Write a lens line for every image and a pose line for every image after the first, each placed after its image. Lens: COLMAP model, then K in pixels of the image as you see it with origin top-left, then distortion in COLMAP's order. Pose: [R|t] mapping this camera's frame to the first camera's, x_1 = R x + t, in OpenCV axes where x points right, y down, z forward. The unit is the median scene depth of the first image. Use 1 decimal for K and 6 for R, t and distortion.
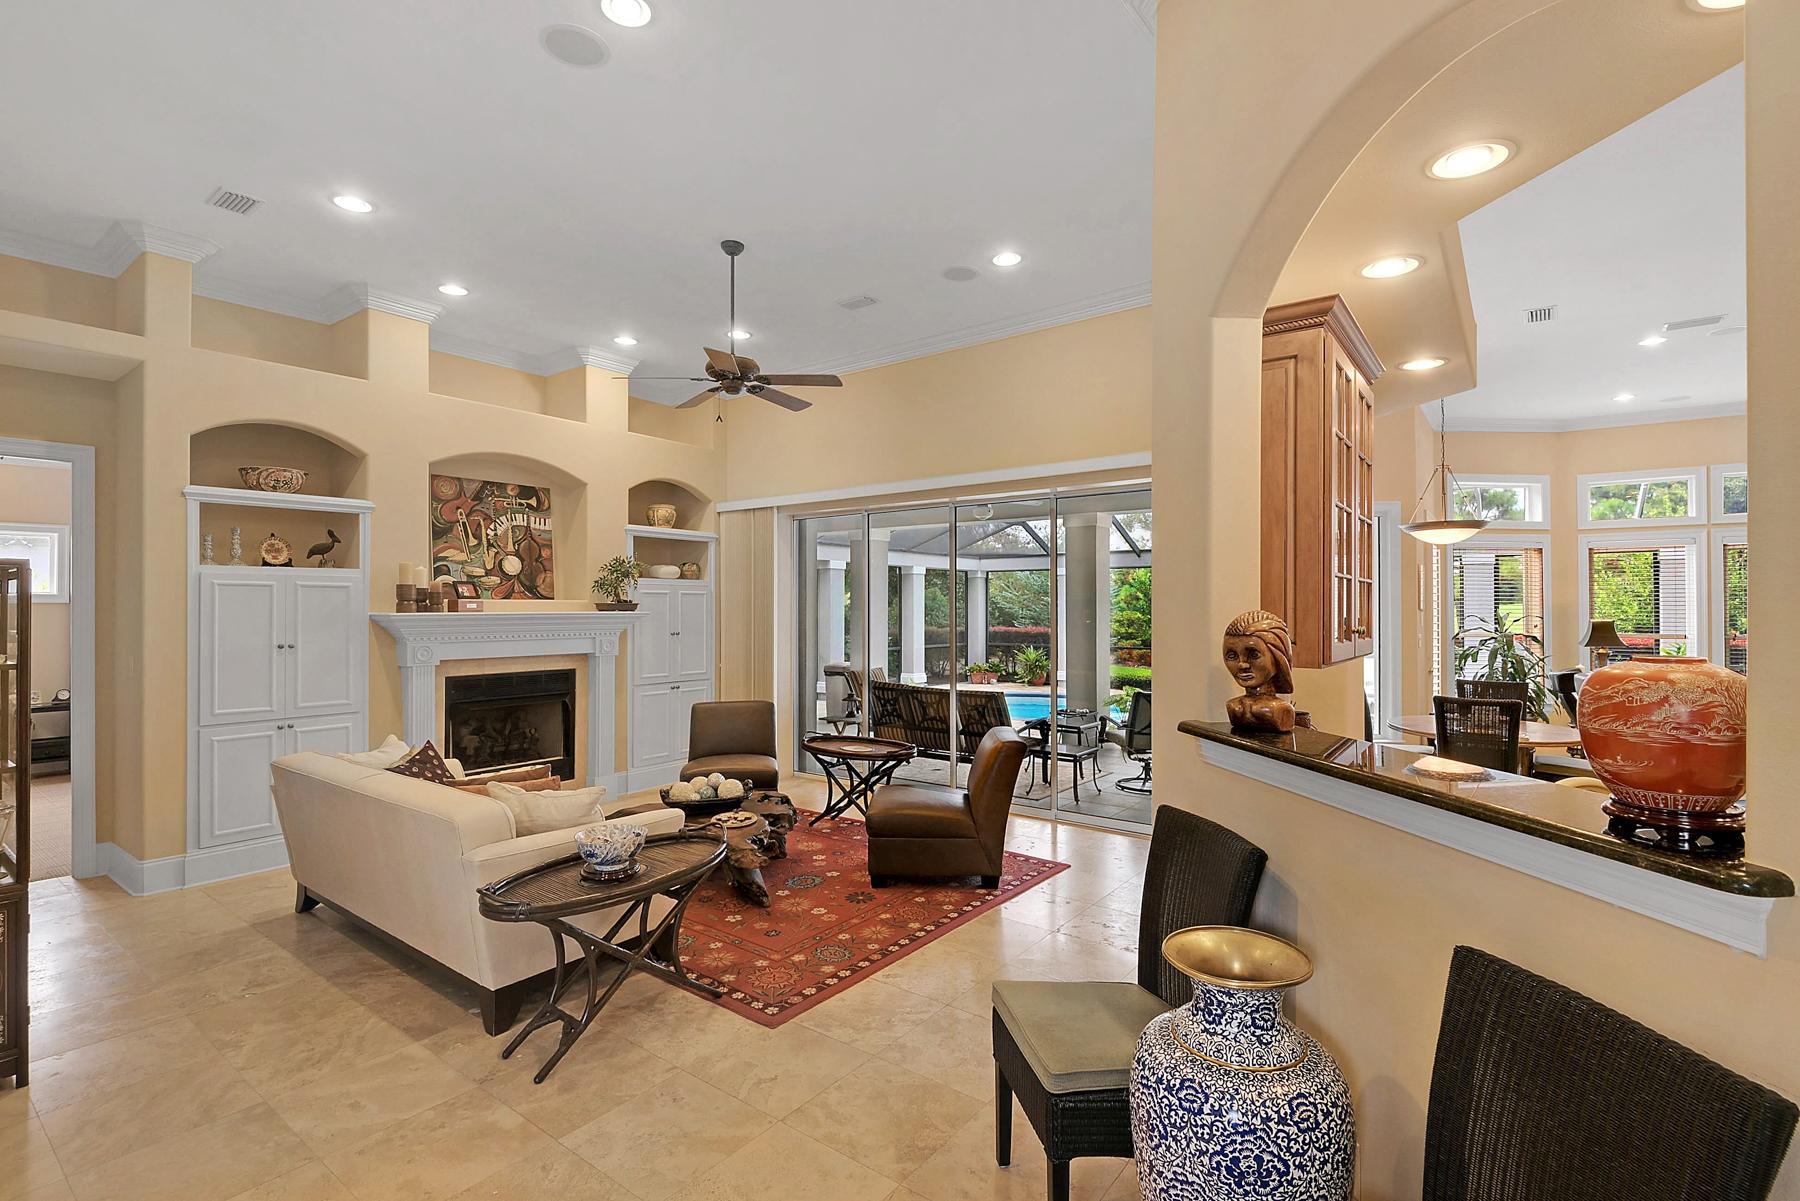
lens RADIAL K [[839.5, 0, 933.2], [0, 839.5, 565.9], [0, 0, 1]] dist [-0.008374, -0.005989]
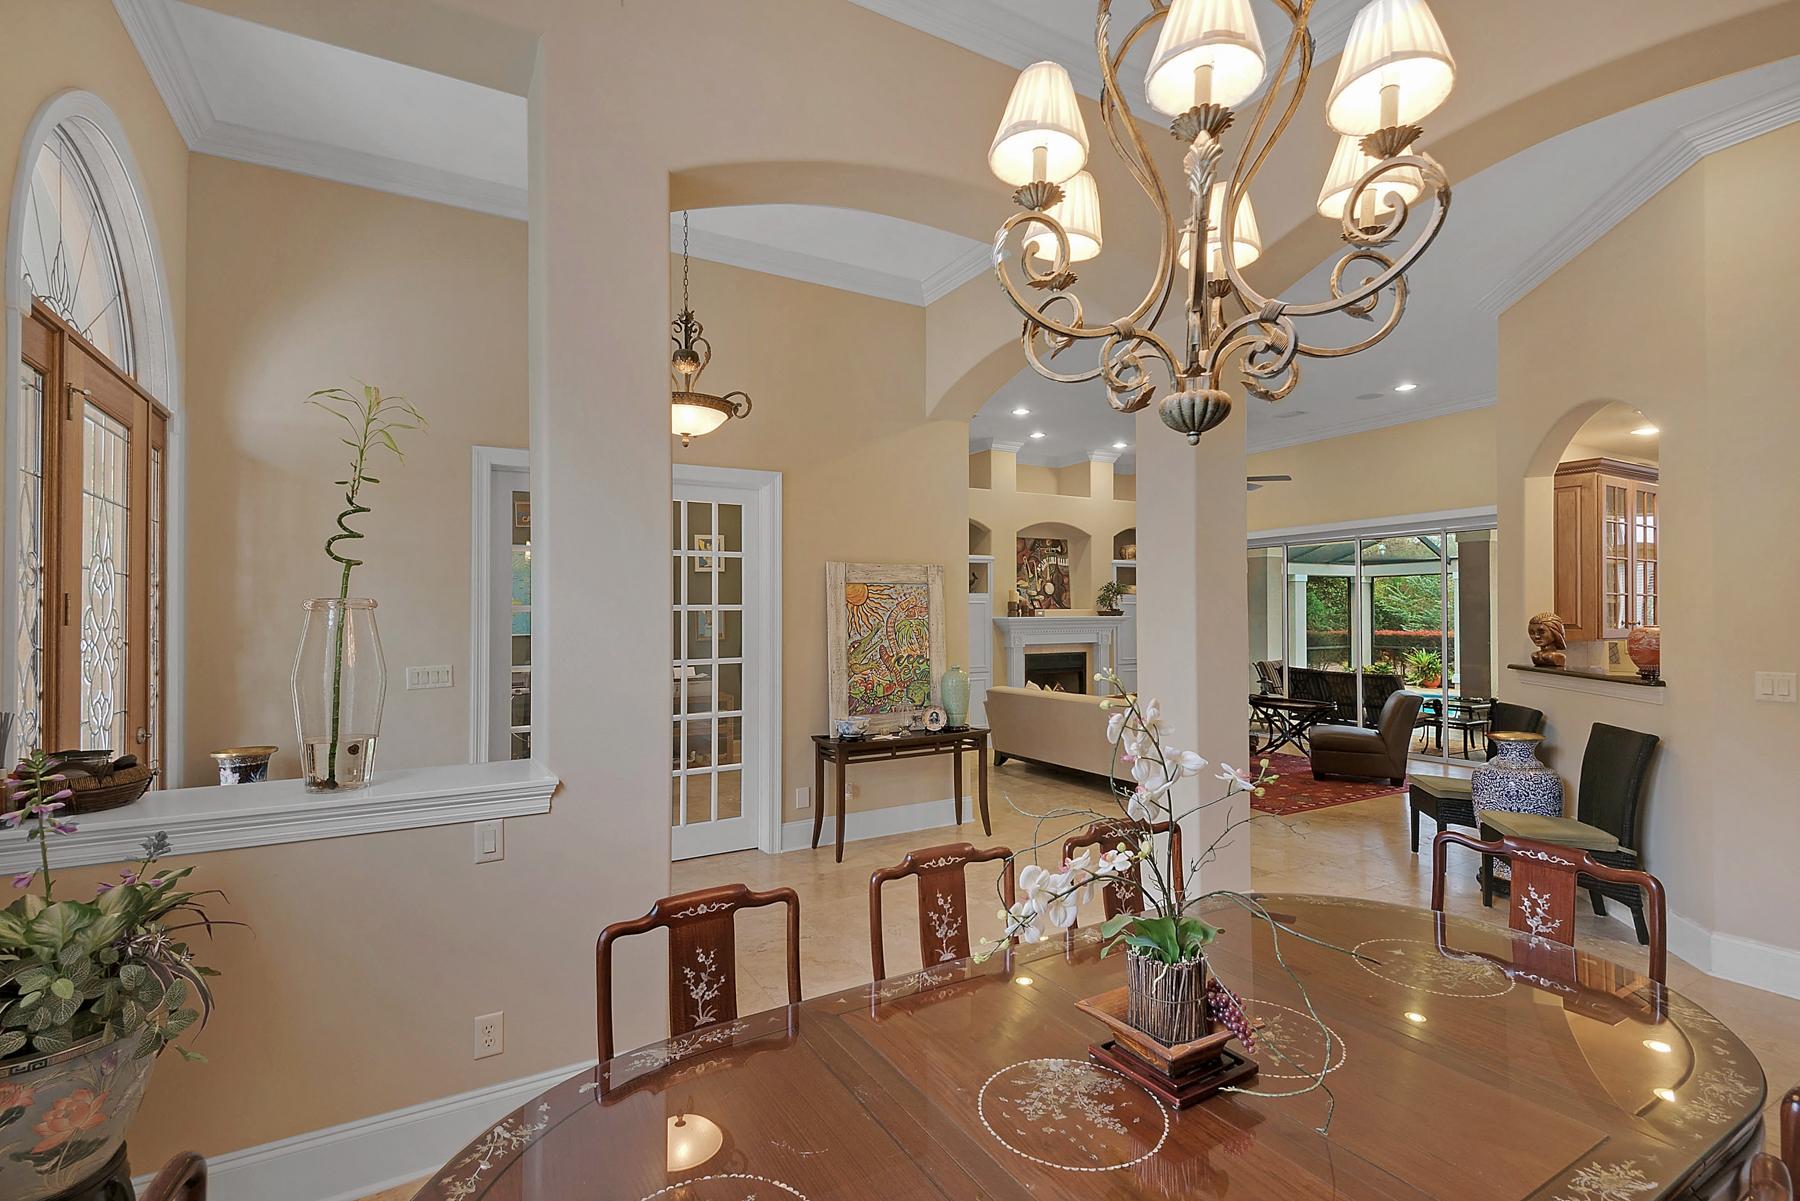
lens RADIAL K [[821.6, 0, 900.0], [0, 821.6, 610.8], [0, 0, 1]] dist [0.011865, -0.005410]
pose [[0.906739, -0.008700, -0.421602, -0.104995], [0.028278, 0.998791, 0.040205, -0.035348], [0.420742, -0.048377, 0.905889, -0.689992]]
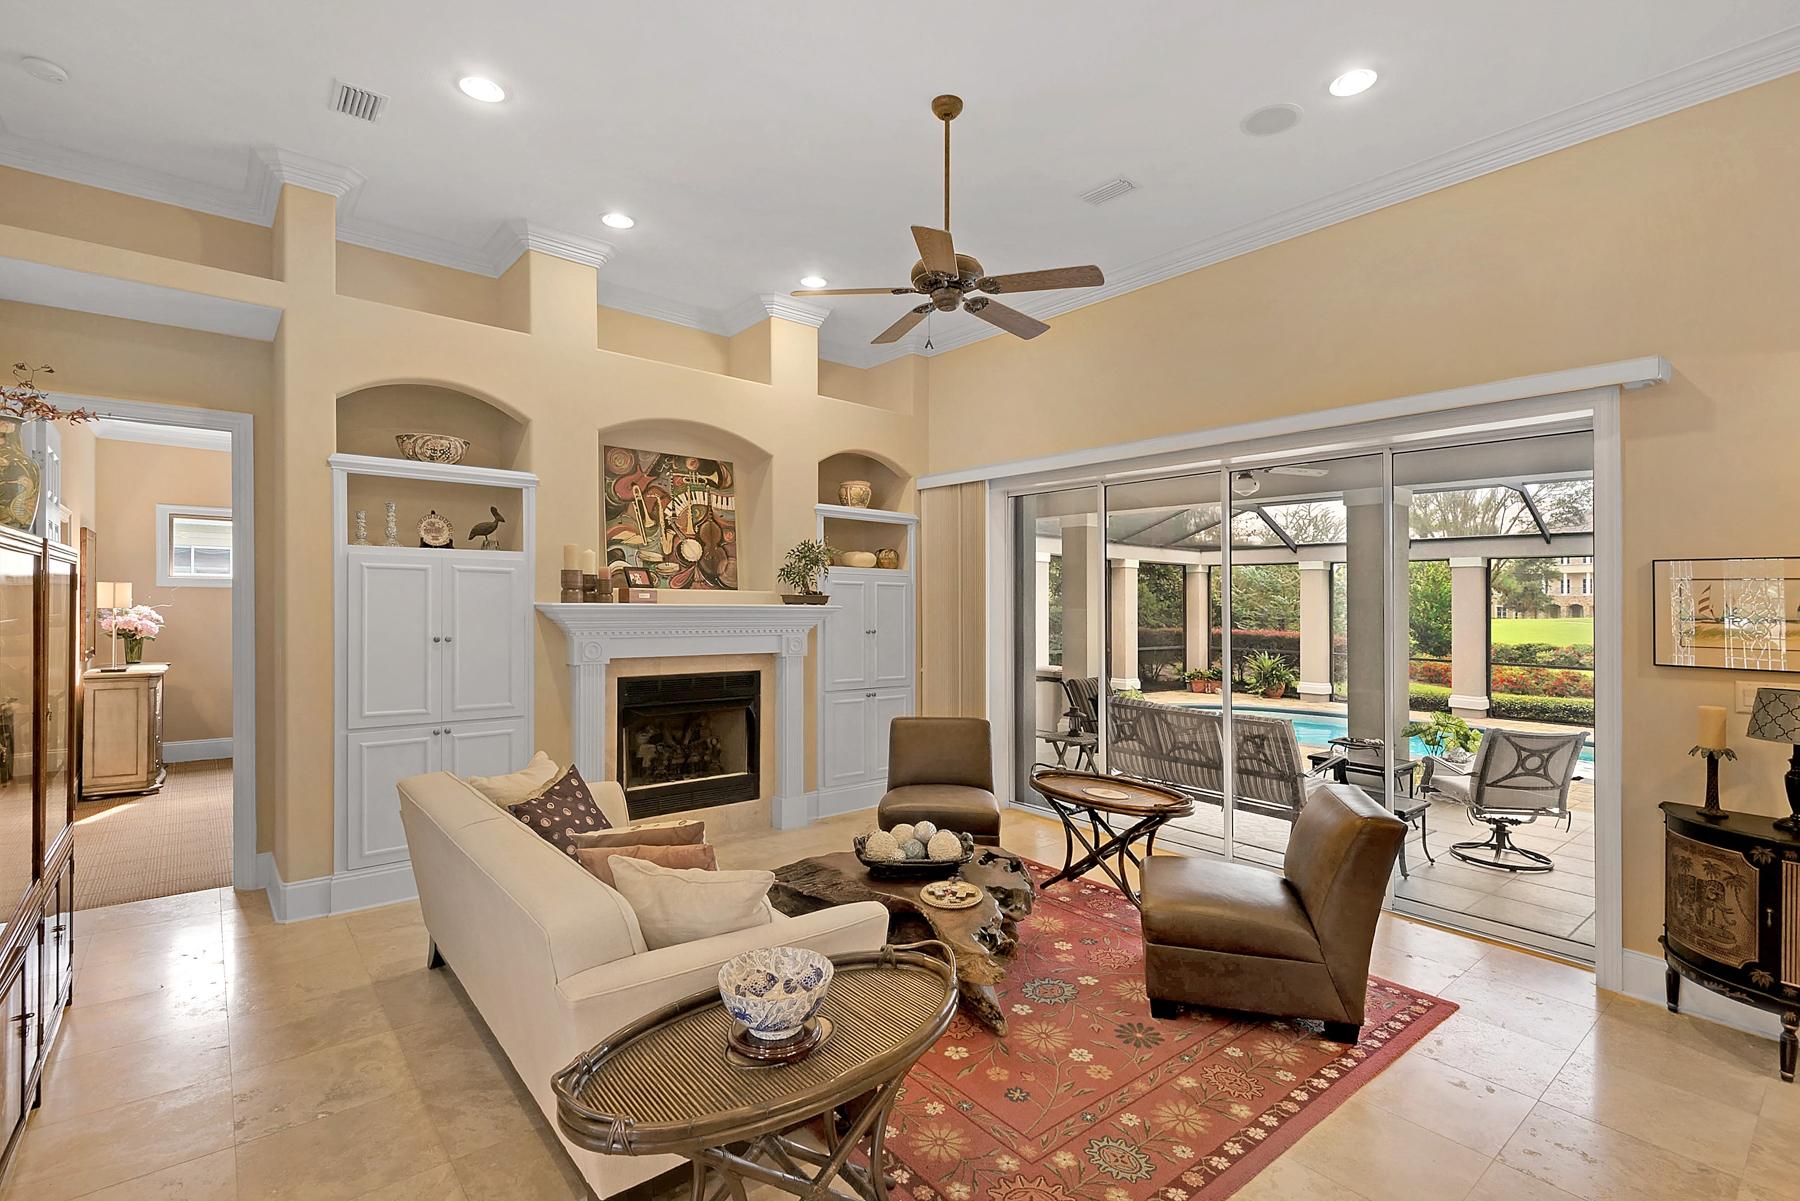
lens RADIAL K [[821.6, 0, 905.8], [0, 821.6, 587.8], [0, 0, 1]] dist [0.011865, -0.005410]
pose [[0.968677, 0.007831, -0.248199, -0.085702], [-0.000396, 0.999550, 0.029991, 0.014829], [0.248323, -0.028953, 0.968245, 0.261209]]
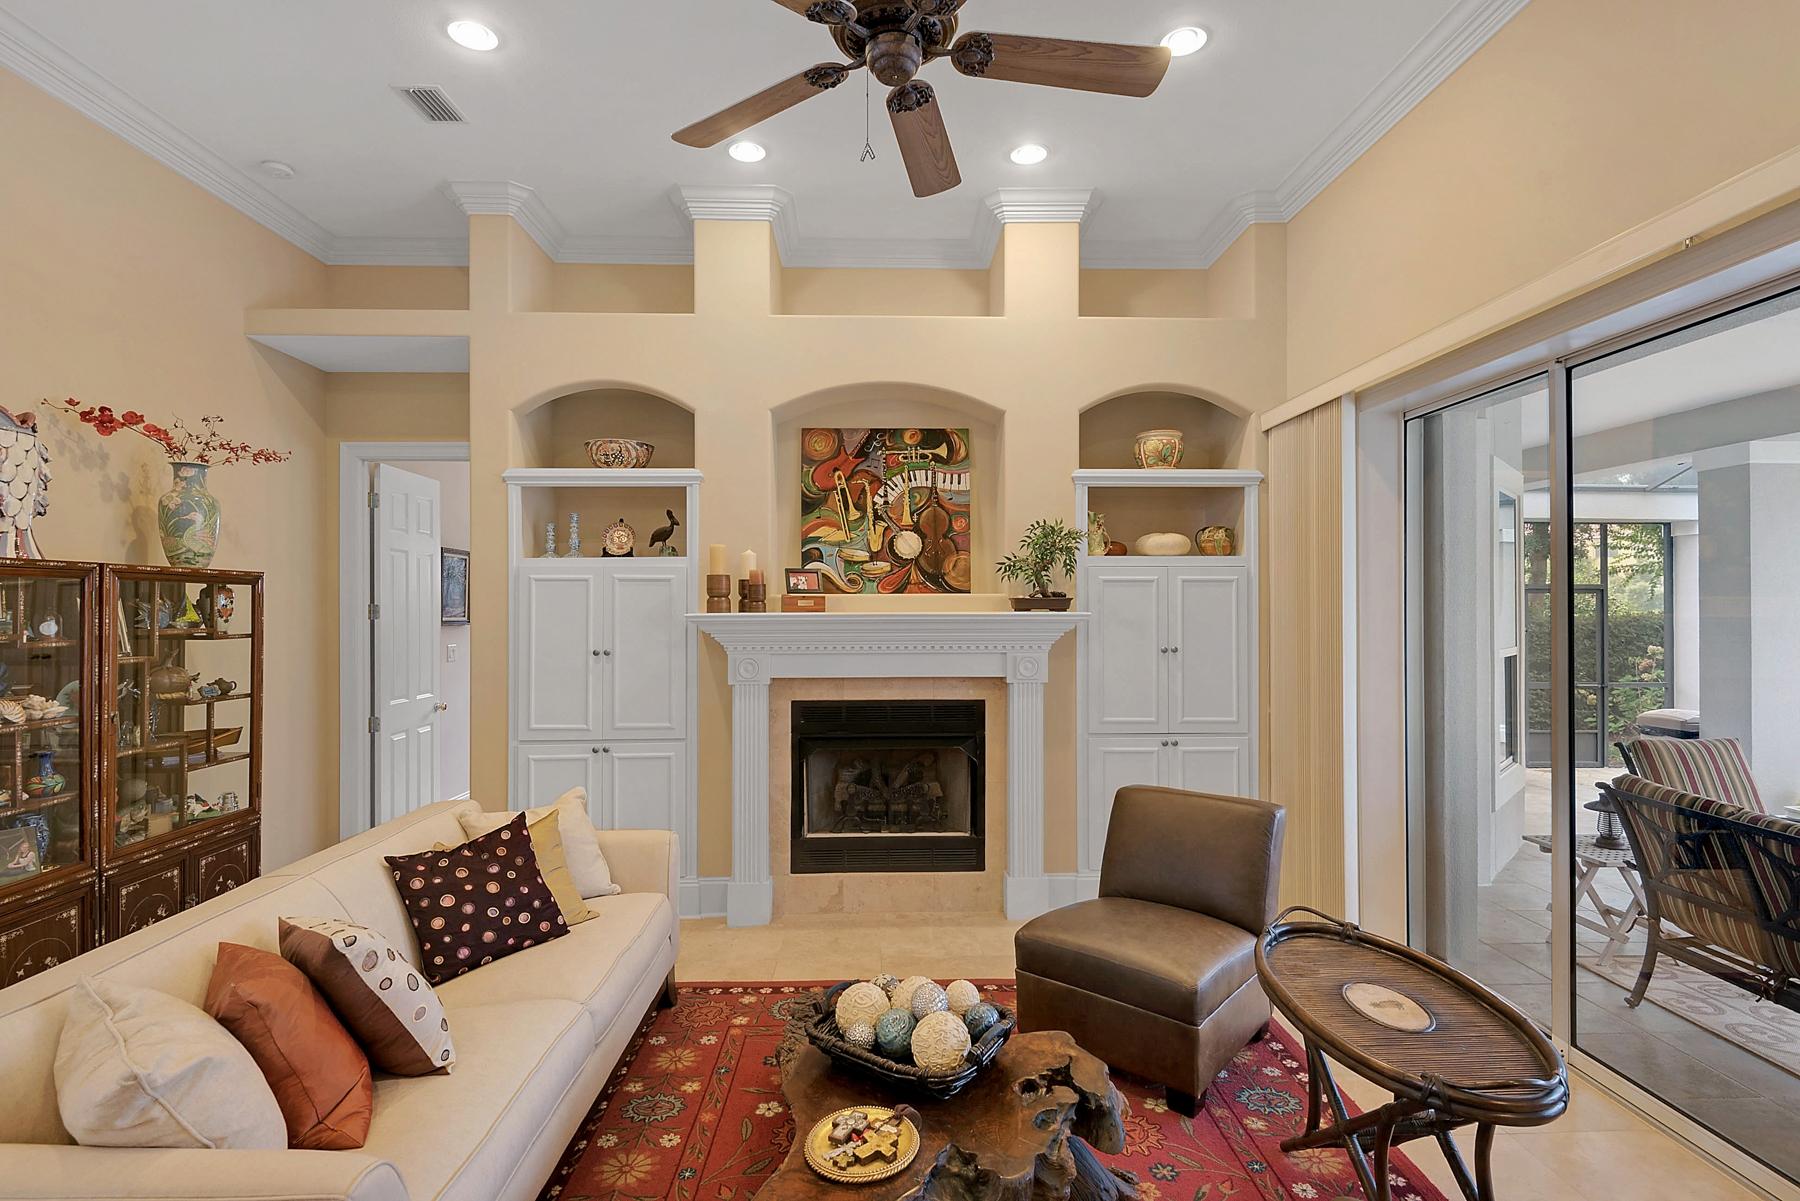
lens RADIAL K [[866.6, 0, 907.0], [0, 866.6, 601.1], [0, 0, 1]] dist [0.013726, -0.010313]
pose [[0.605290, -0.007007, -0.795974, 0.084439], [0.042074, 0.998845, 0.023202, 0.034518], [0.794892, -0.047534, 0.604886, 0.655524]]
